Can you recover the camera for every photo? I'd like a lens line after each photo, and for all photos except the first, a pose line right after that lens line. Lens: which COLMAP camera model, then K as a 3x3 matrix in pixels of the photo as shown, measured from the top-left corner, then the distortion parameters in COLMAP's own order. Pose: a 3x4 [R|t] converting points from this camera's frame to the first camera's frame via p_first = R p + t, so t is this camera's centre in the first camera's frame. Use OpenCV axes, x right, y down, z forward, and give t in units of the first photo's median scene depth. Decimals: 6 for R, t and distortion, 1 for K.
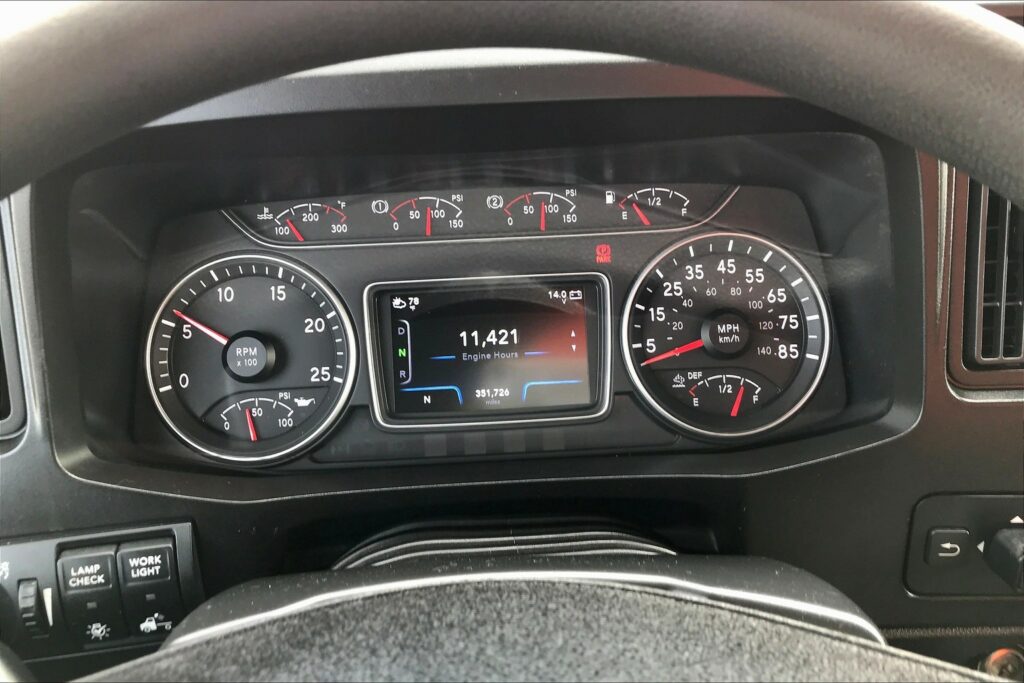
lens RADIAL K [[839.1, 0, 512.0], [0, 839.1, 341.5], [0, 0, 1]] dist [0.102161, -0.141344]
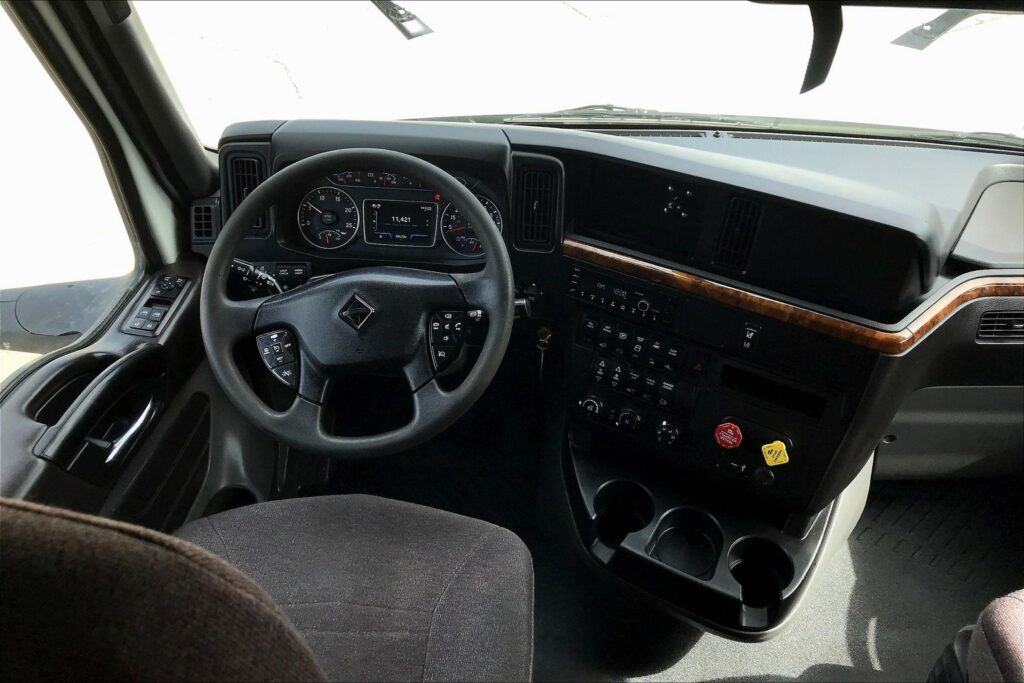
lens RADIAL K [[839.1, 0, 512.0], [0, 839.1, 341.5], [0, 0, 1]] dist [0.102161, -0.141344]
pose [[0.993958, 0.104021, -0.035032, 0.563136], [-0.097364, 0.982926, 0.156130, -0.090649], [0.050675, -0.151776, 0.987115, -2.267011]]
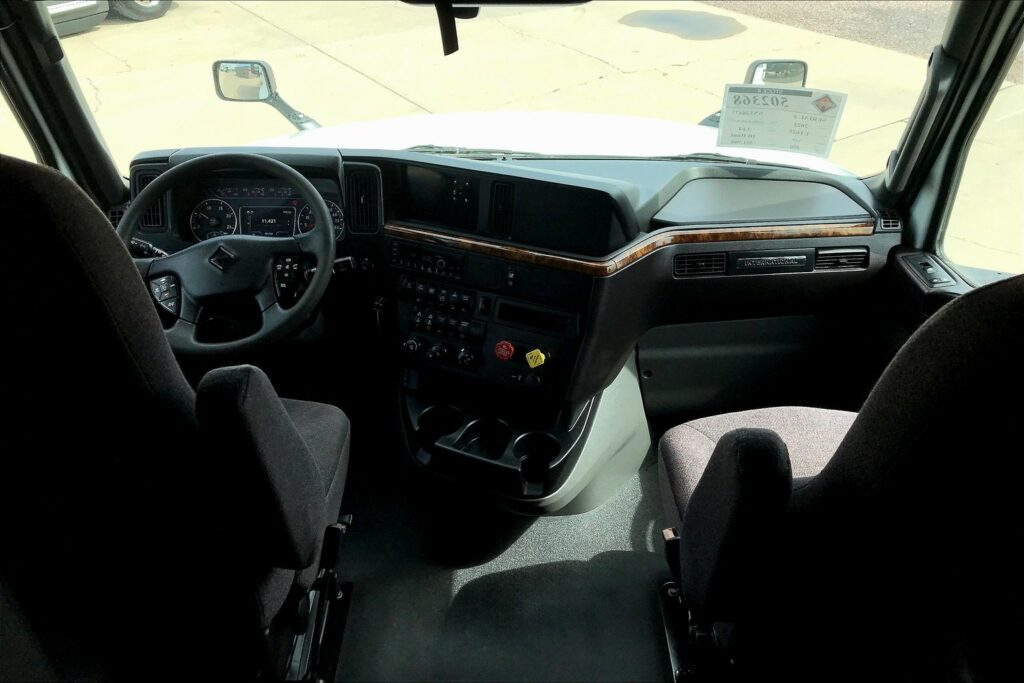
lens RADIAL K [[841.1, 0, 512.0], [0, 841.1, 341.5], [0, 0, 1]] dist [0.026142, 0.002706]
pose [[0.998679, 0.051053, 0.005773, 1.245826], [-0.050971, 0.998609, -0.013506, 0.617934], [-0.006454, 0.013194, 0.999892, -3.390798]]
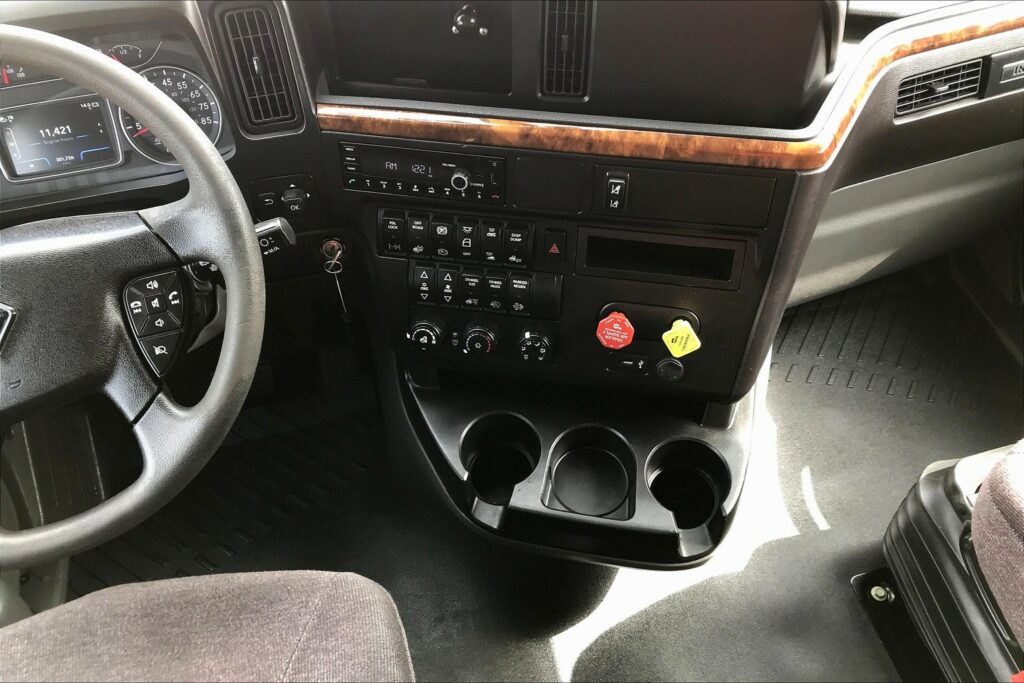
lens RADIAL K [[839.1, 0, 512.0], [0, 839.1, 341.5], [0, 0, 1]] dist [0.102161, -0.141344]
pose [[0.974544, -0.166434, 0.150213, 0.662440], [0.109139, 0.937438, 0.330604, -0.092327], [-0.195839, -0.305795, 0.931739, -1.317877]]
